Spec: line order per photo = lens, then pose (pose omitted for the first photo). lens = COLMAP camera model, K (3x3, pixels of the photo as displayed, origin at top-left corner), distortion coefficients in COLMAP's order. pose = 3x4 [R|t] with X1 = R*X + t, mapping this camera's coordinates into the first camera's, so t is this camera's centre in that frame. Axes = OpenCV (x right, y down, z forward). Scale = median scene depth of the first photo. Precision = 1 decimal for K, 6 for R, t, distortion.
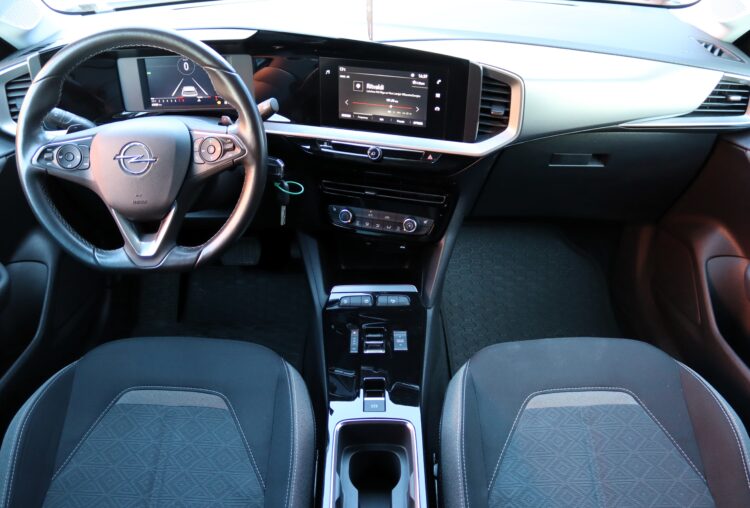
lens RADIAL K [[582.9, 0, 375.0], [0, 582.9, 254.0], [0, 0, 1]] dist [-0.082346, 0.000427]
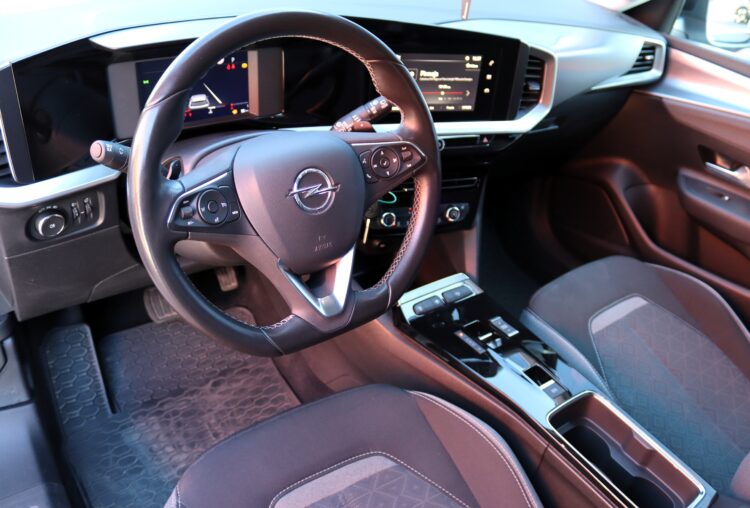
lens RADIAL K [[582.9, 0, 375.0], [0, 582.9, 254.0], [0, 0, 1]] dist [-0.082346, 0.000427]
pose [[0.822468, -0.245356, 0.513174, -0.620011], [0.234860, 0.968174, 0.086486, -0.108864], [-0.518061, 0.049392, 0.853916, 0.265968]]
